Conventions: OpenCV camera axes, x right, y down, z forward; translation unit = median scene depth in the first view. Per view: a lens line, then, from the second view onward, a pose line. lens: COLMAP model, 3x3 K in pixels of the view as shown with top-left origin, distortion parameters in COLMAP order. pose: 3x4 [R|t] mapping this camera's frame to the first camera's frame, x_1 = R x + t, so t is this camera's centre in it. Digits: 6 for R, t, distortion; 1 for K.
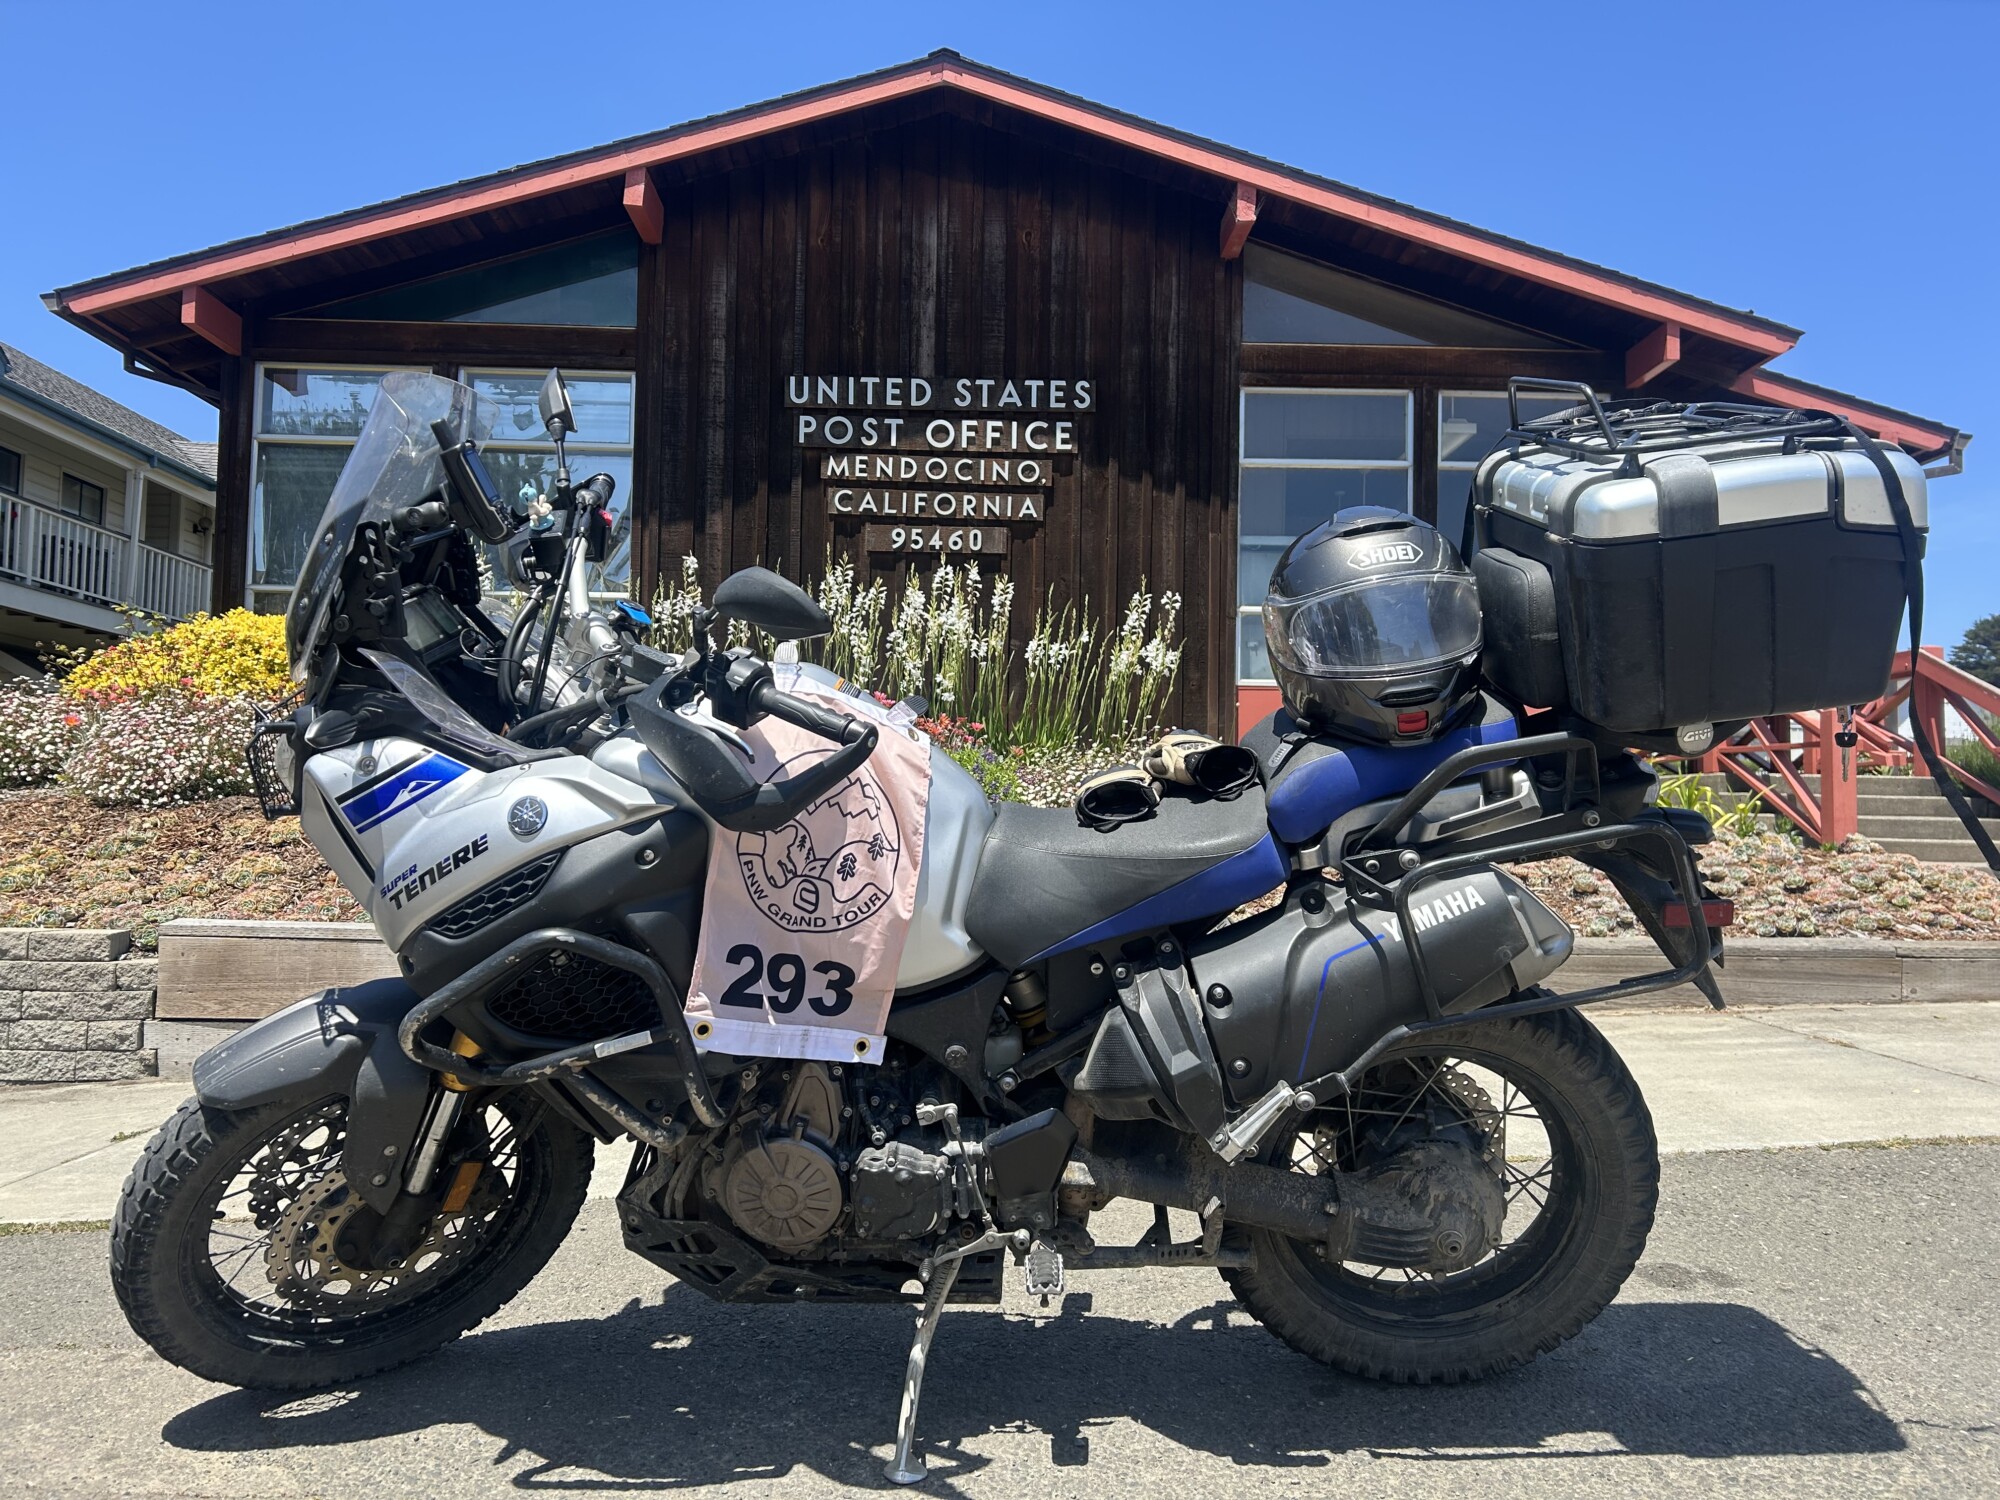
lens RADIAL K [[1485.1, 0, 984.2], [0, 1485.1, 764.8], [0, 0, 1]] dist [0.058854, -0.047857]
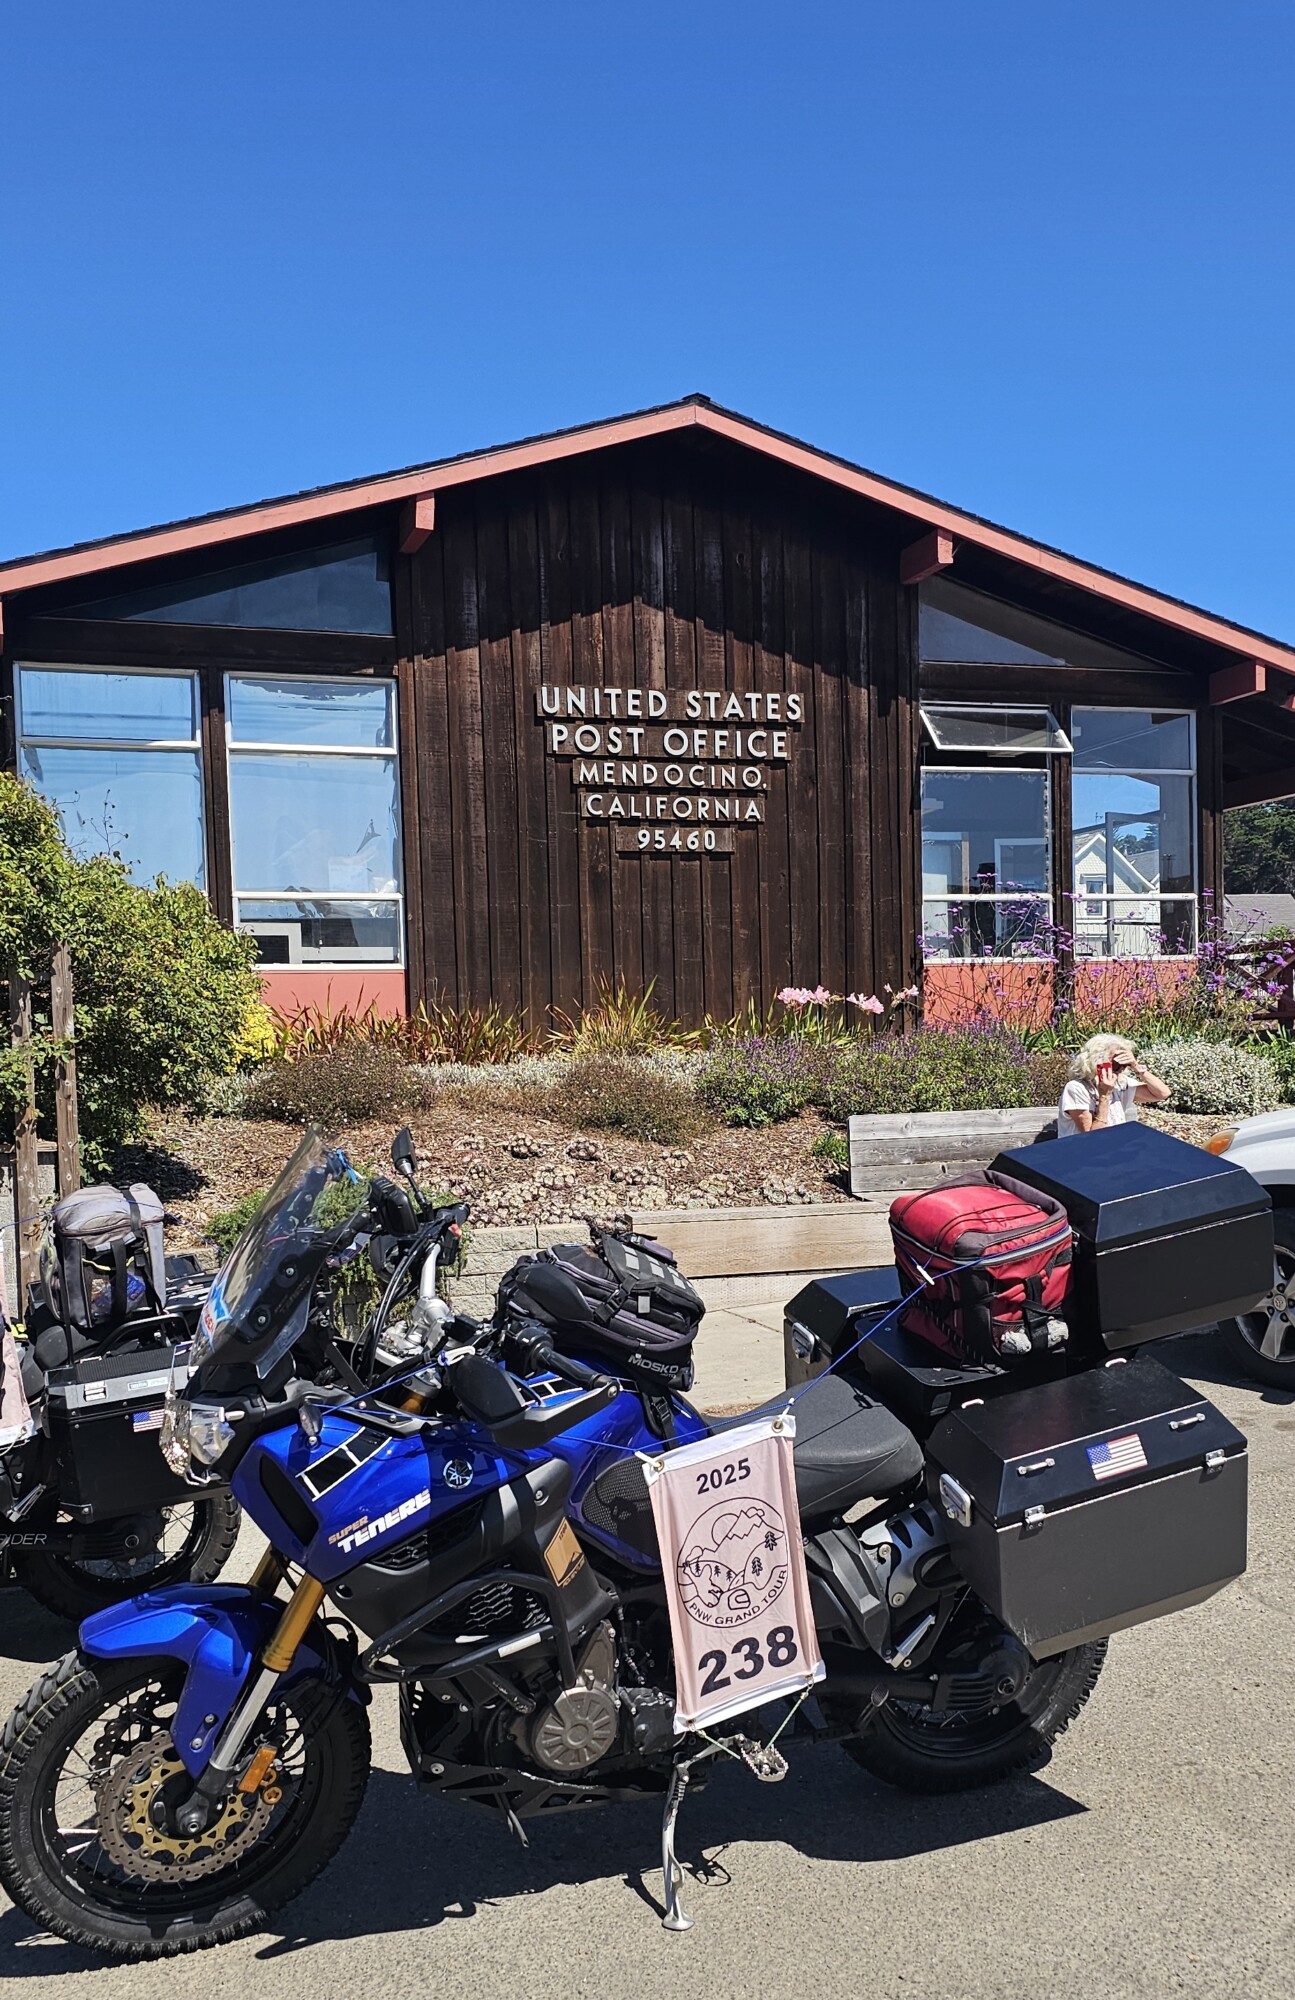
lens RADIAL K [[1837.1, 0, 644.9], [0, 1837.1, 1131.4], [0, 0, 1]] dist [0.091162, 0.000000]
pose [[0.951154, -0.056604, 0.303484, -0.480430], [0.029549, 0.995226, 0.093013, -0.063434], [-0.307300, -0.079502, 0.948286, -0.307033]]
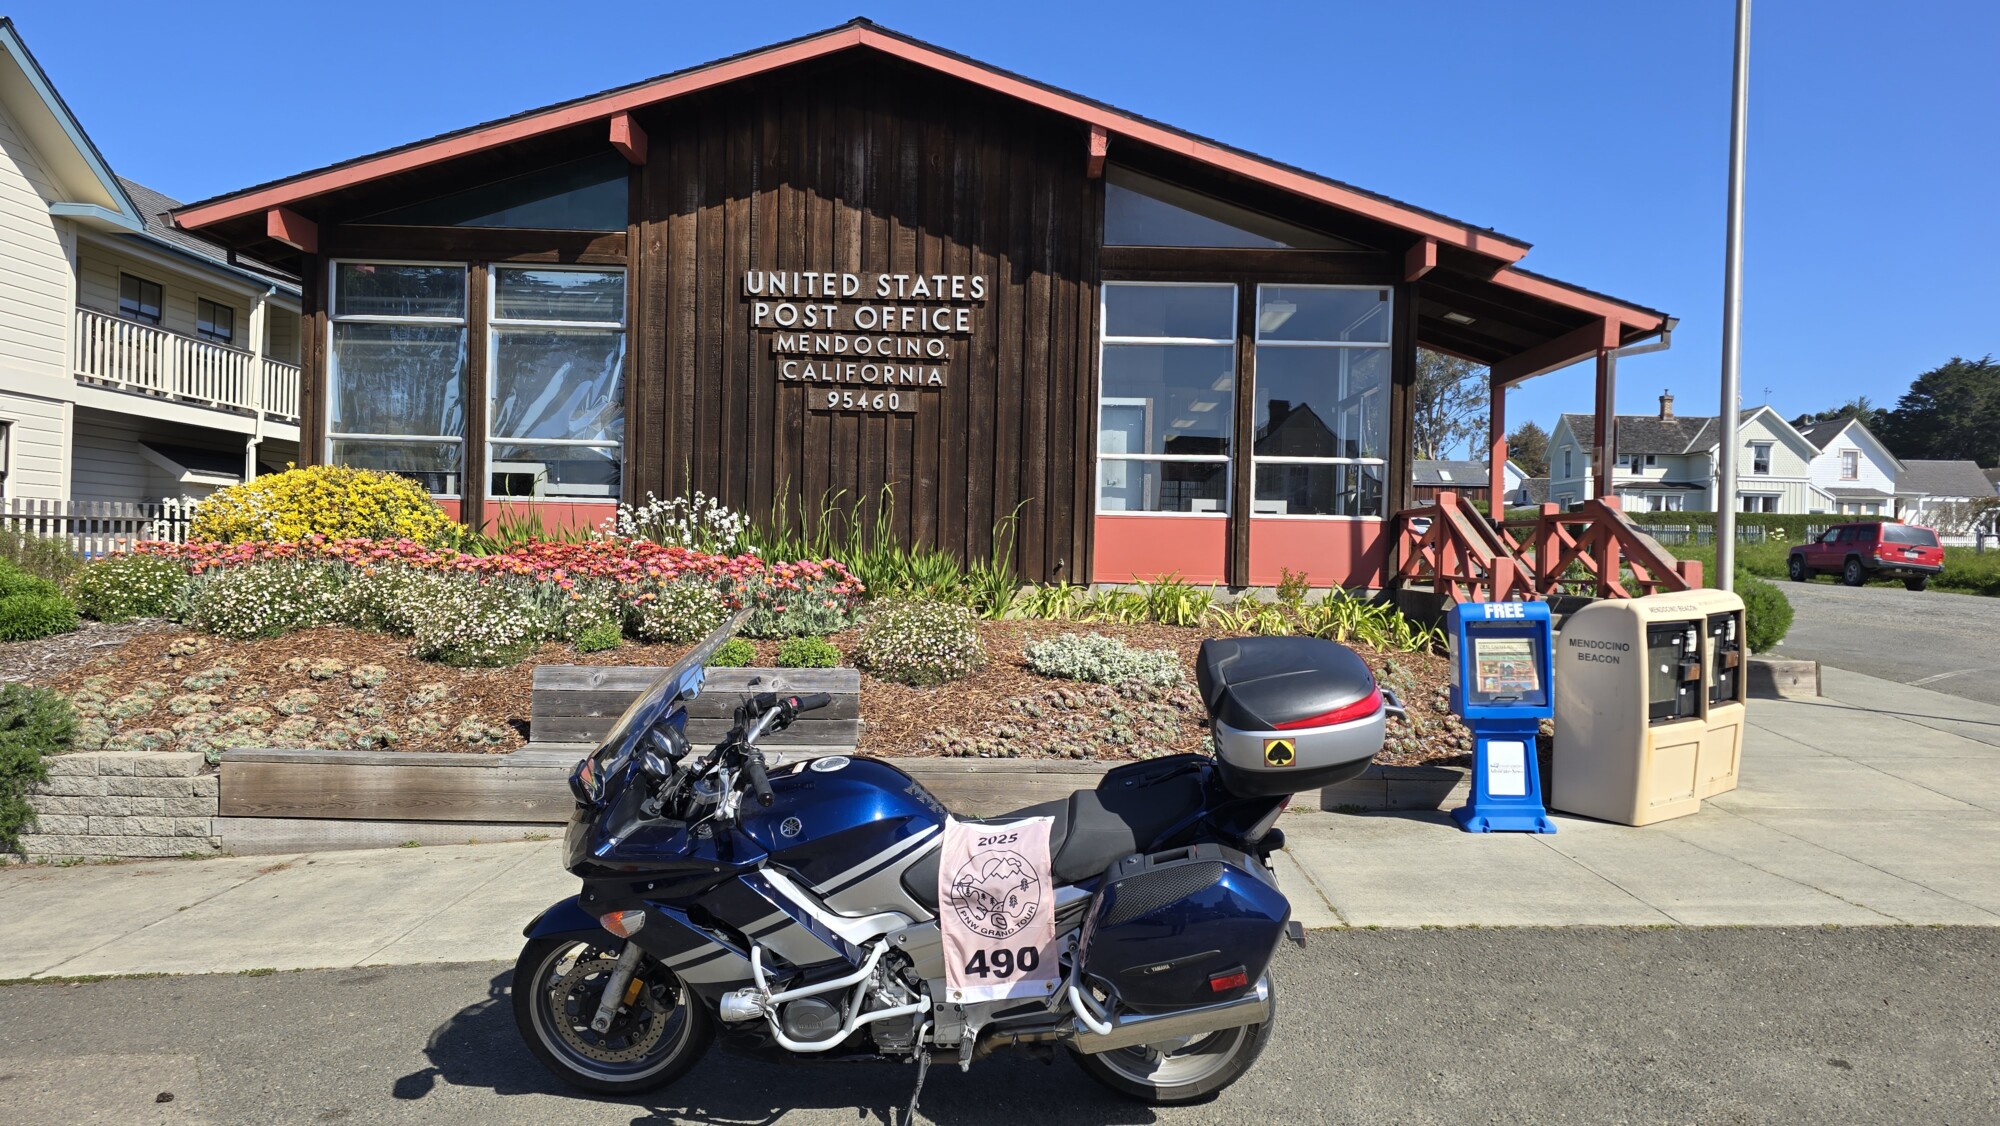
lens RADIAL K [[1305.4, 0, 1018.9], [0, 1305.4, 574.9], [0, 0, 1]] dist [0.066888, -0.042222]
pose [[0.999915, 0.004137, -0.012351, 0.116297], [-0.003410, 0.998291, 0.058334, -0.067372], [0.012571, -0.058287, 0.998221, -0.133641]]
